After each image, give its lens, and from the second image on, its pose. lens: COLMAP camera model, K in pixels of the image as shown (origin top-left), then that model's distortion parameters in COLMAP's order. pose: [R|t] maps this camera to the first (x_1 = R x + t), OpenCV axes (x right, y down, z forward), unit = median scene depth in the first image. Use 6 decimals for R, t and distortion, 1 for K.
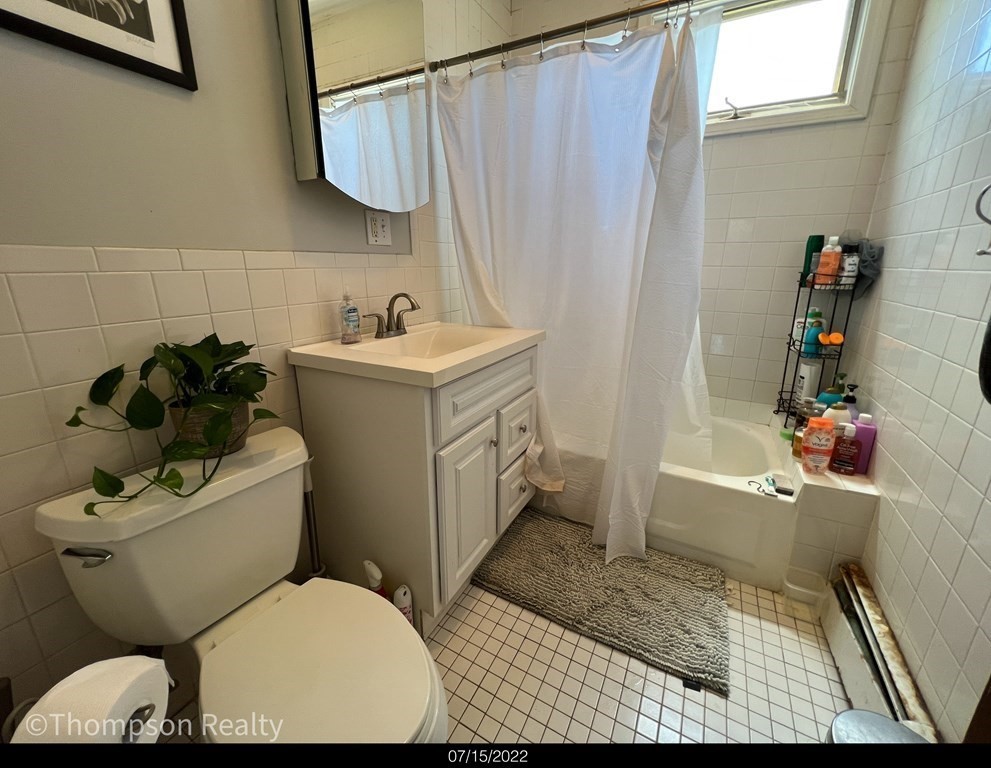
lens RADIAL K [[395.2, 0, 492.0], [0, 395.2, 367.2], [0, 0, 1]] dist [-0.001048, -0.000070]
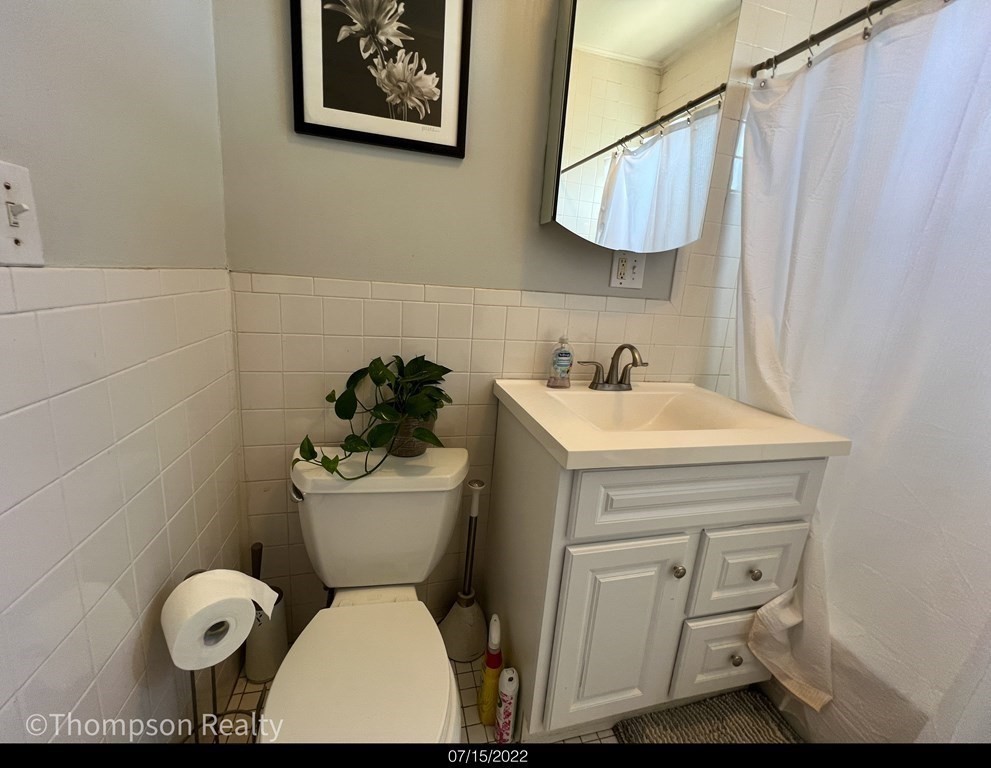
lens RADIAL K [[395.2, 0, 492.0], [0, 395.2, 367.2], [0, 0, 1]] dist [-0.001048, -0.000070]
pose [[0.681041, 0.201102, -0.704089, 0.183032], [-0.252815, 0.966997, 0.031654, -0.091029], [0.687217, 0.156447, 0.709406, 0.193165]]
